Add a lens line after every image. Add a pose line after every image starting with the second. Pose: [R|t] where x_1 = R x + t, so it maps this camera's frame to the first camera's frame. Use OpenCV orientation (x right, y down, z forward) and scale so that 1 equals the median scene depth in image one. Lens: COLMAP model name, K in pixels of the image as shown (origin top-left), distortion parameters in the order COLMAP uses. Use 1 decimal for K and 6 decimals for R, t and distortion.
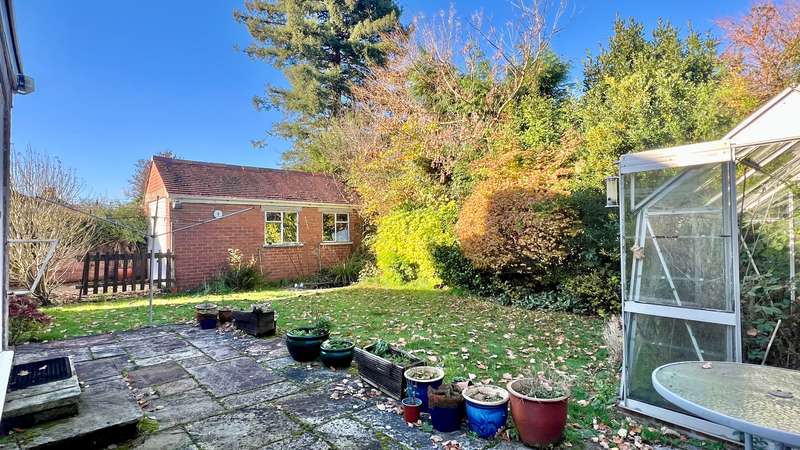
lens RADIAL K [[408.4, 0, 398.7], [0, 408.4, 226.0], [0, 0, 1]] dist [-0.000115, -0.000579]
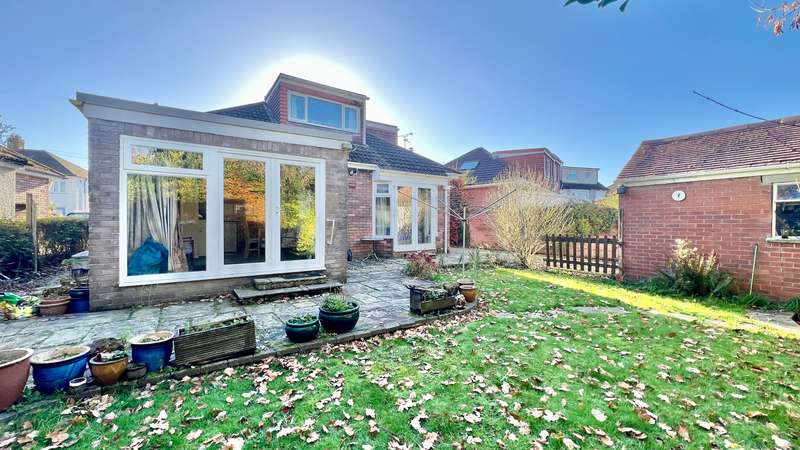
lens RADIAL K [[317.7, 0, 397.5], [0, 317.7, 224.5], [0, 0, 1]] dist [0.001007, 0.000000]
pose [[-0.135776, 0.011345, -0.990675, 0.337222], [0.009146, 0.999906, 0.010197, 0.021760], [0.990697, -0.007676, -0.135867, 0.730930]]
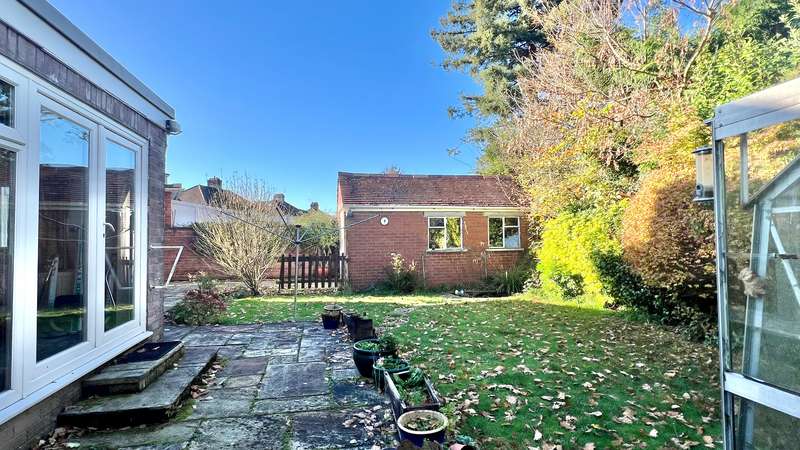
lens RADIAL K [[408.4, 0, 398.2], [0, 408.4, 224.7], [0, 0, 1]] dist [-0.000115, -0.000579]
pose [[0.864401, -0.016587, -0.502529, 0.176352], [0.010146, 0.999828, -0.015550, -0.003490], [0.502701, 0.008343, 0.864420, 0.118289]]
